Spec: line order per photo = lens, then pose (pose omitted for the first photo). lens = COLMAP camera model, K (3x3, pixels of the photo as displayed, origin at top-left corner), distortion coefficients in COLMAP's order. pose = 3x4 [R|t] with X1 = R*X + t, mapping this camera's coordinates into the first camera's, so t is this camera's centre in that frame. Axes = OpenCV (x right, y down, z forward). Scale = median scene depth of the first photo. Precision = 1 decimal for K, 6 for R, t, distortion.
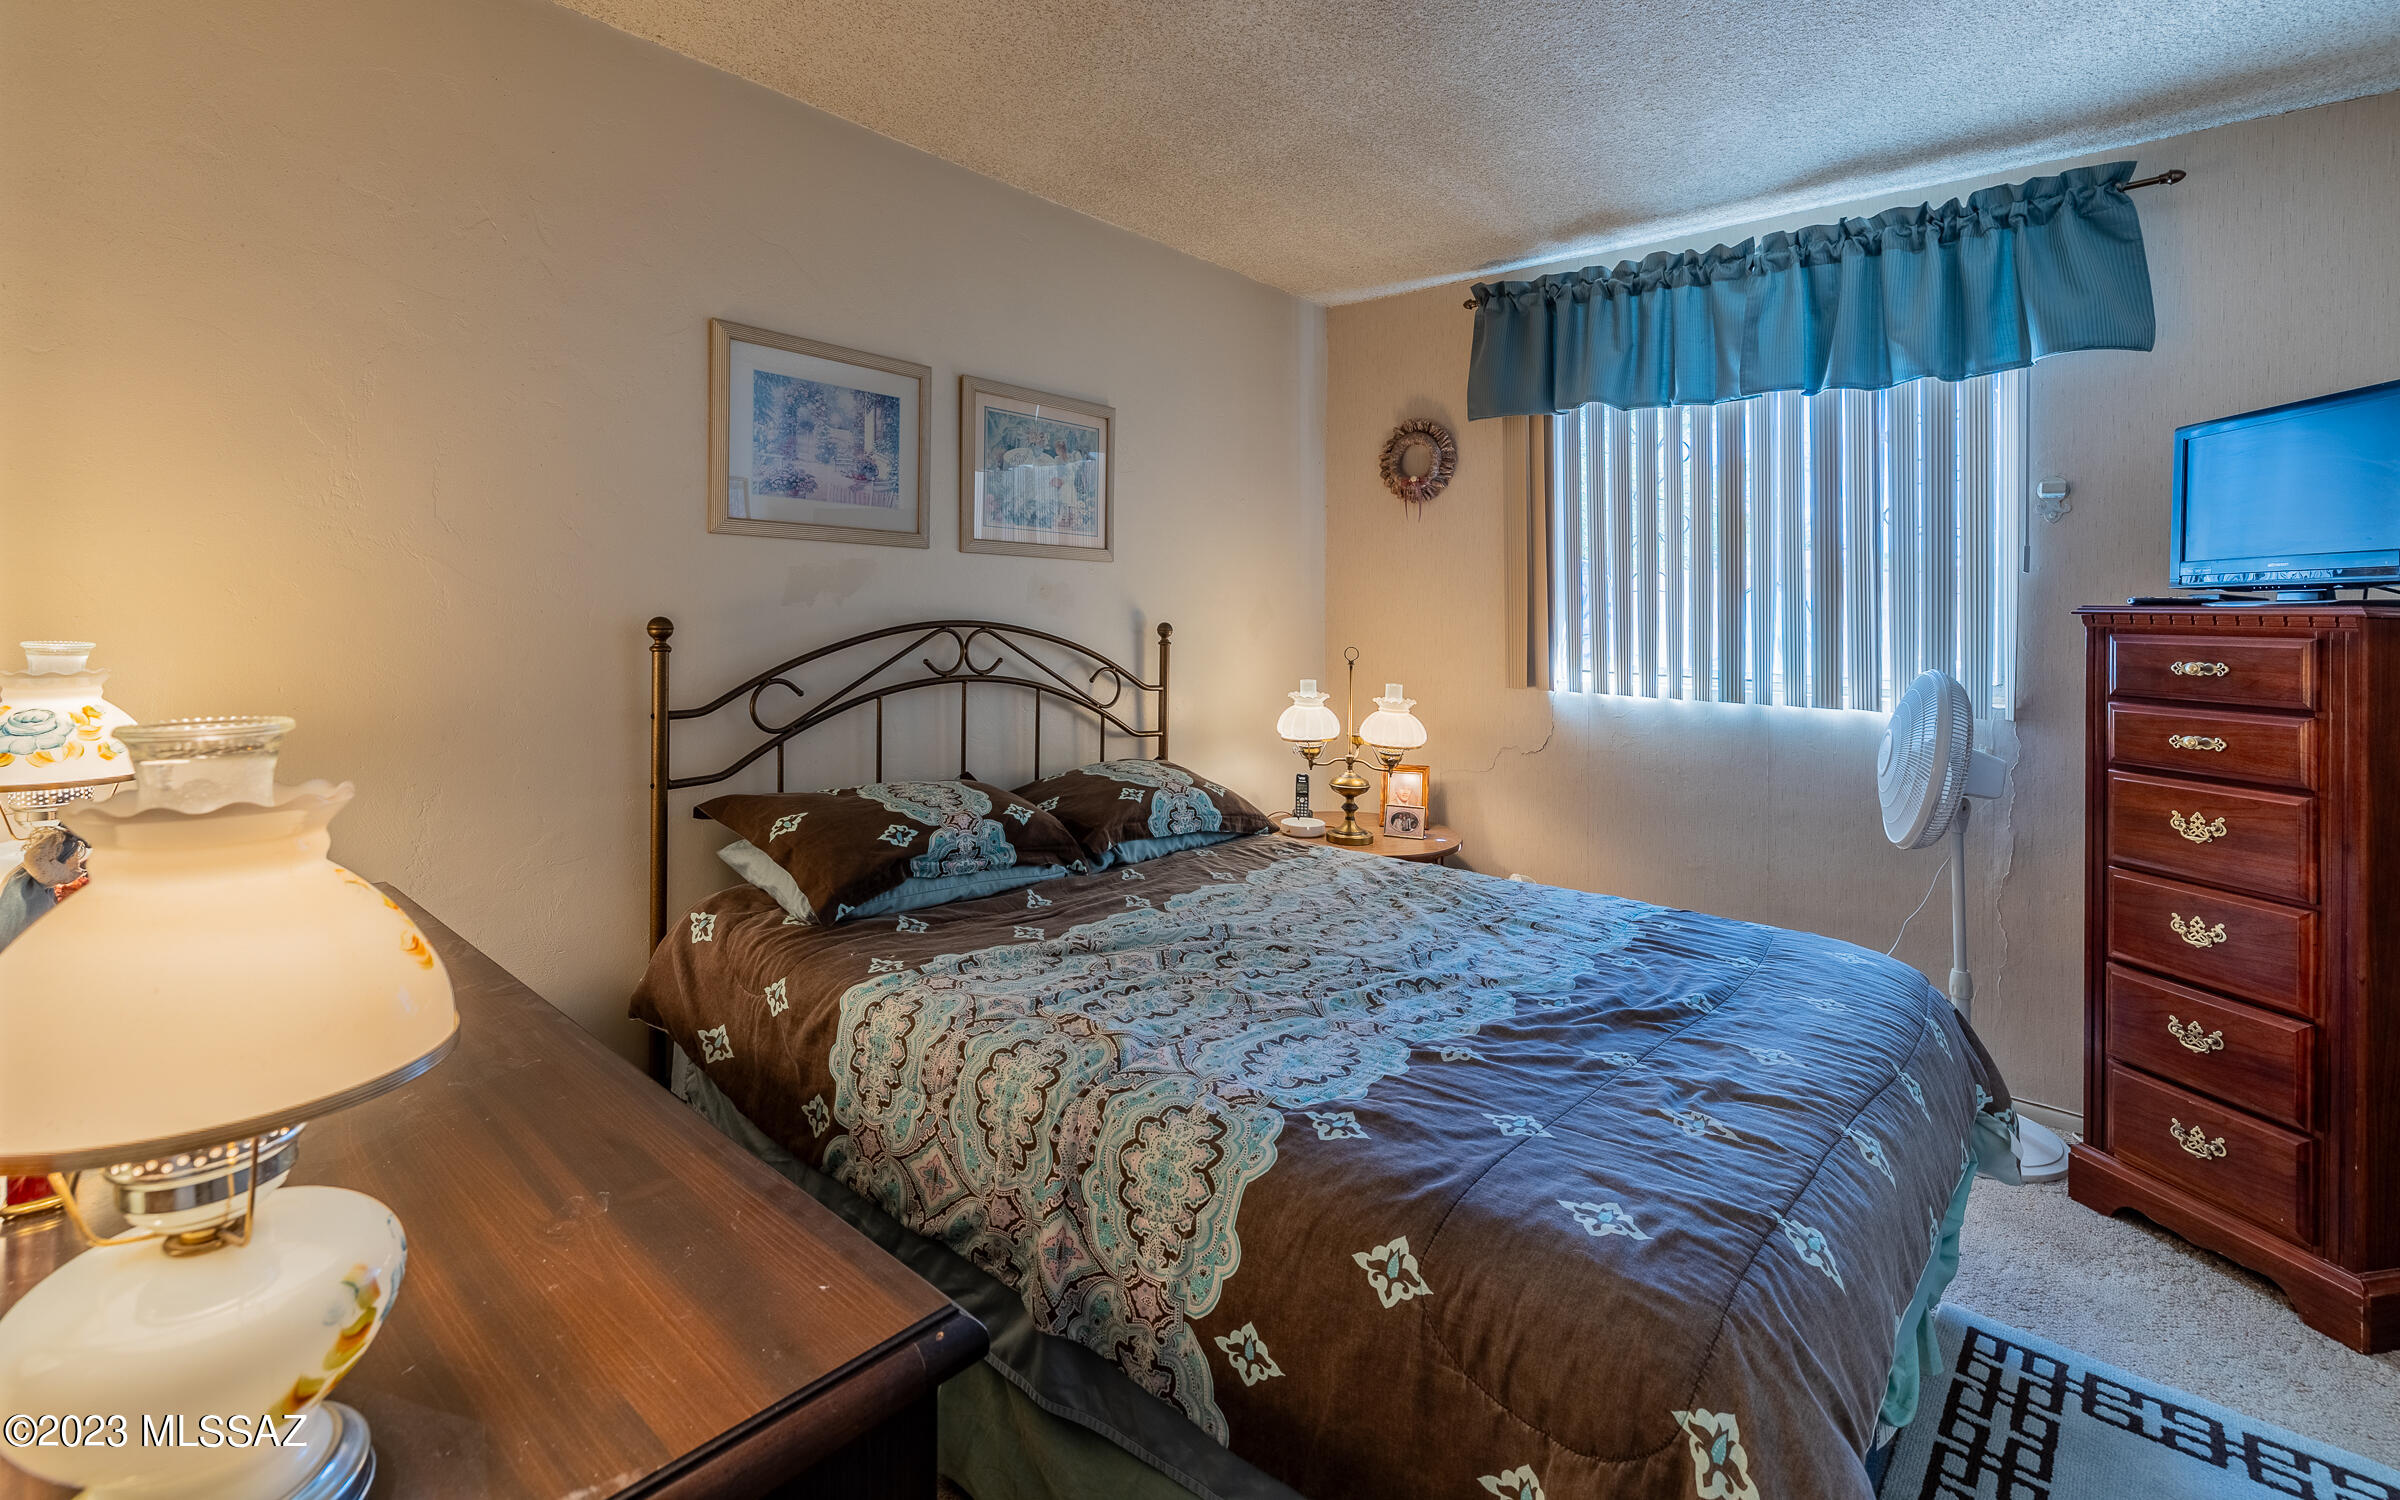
lens RADIAL K [[1042.2, 0, 1196.1], [0, 1042.2, 595.3], [0, 0, 1]] dist [0.000099, 0.000032]
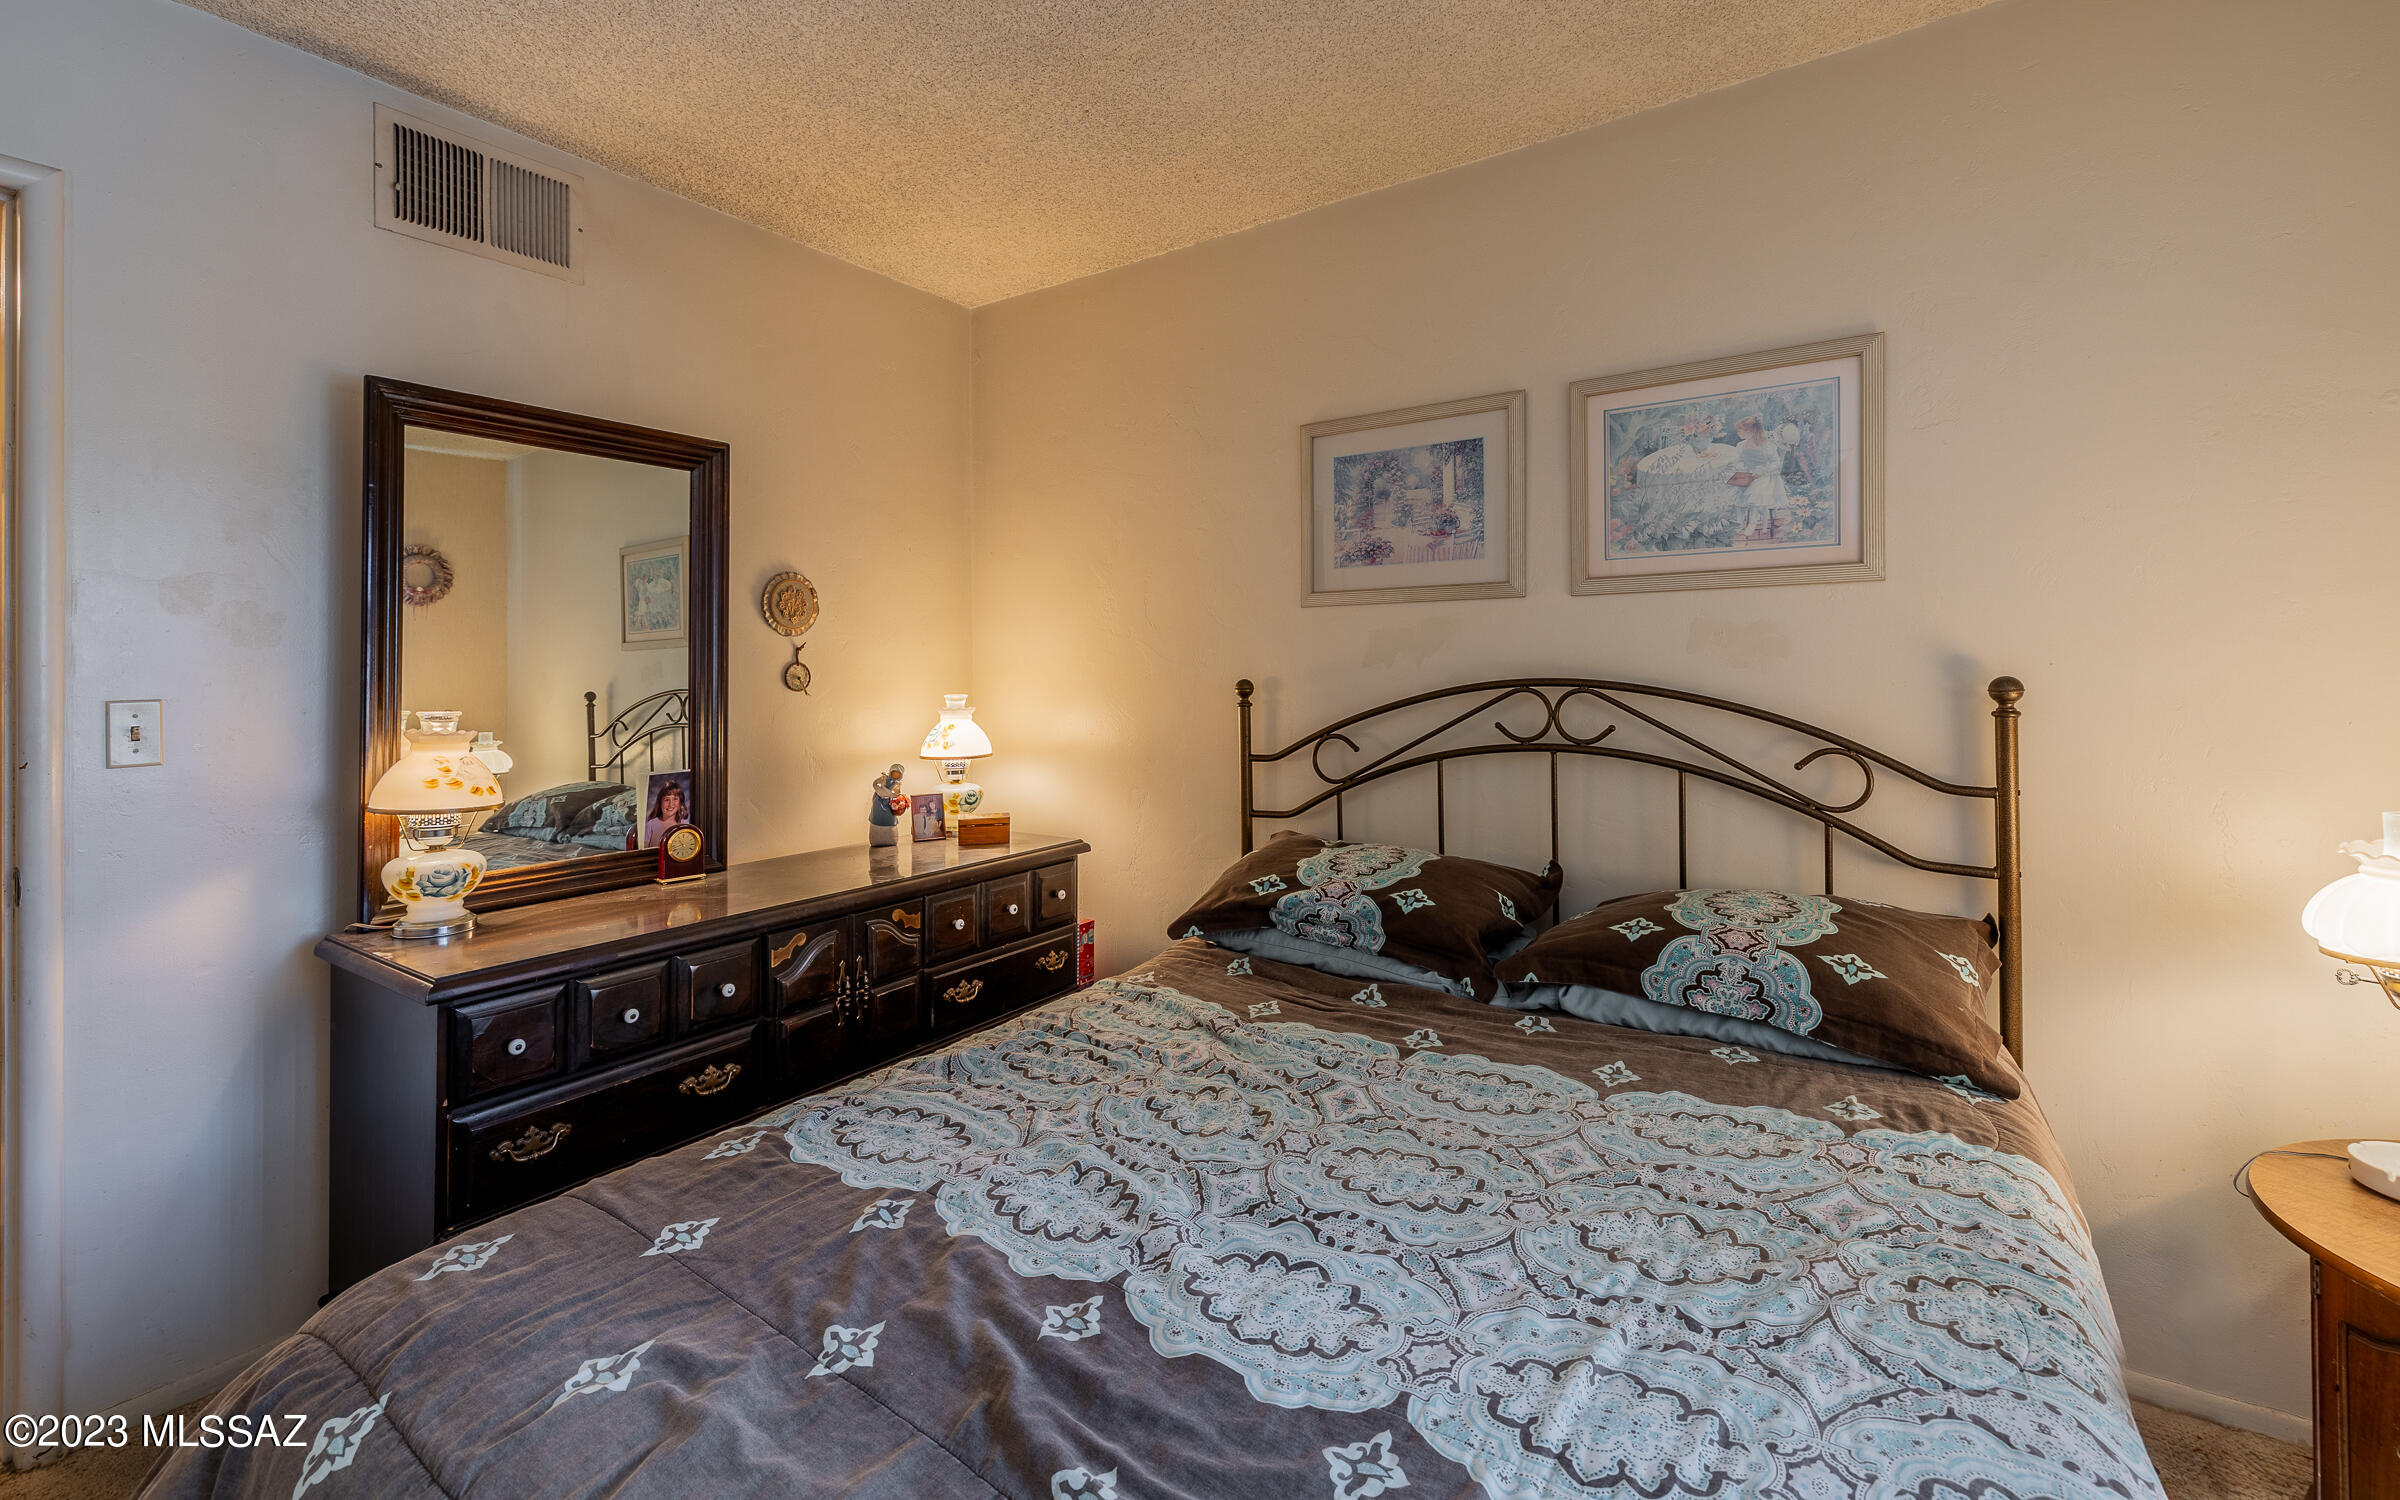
lens RADIAL K [[1016.1, 0, 1198.5], [0, 1016.1, 670.3], [0, 0, 1]] dist [0.000726, 0.000195]
pose [[0.136212, -0.026899, -0.990315, 0.586642], [0.027393, 0.999351, -0.023377, 0.031092], [0.990301, -0.023943, 0.136860, 0.650837]]
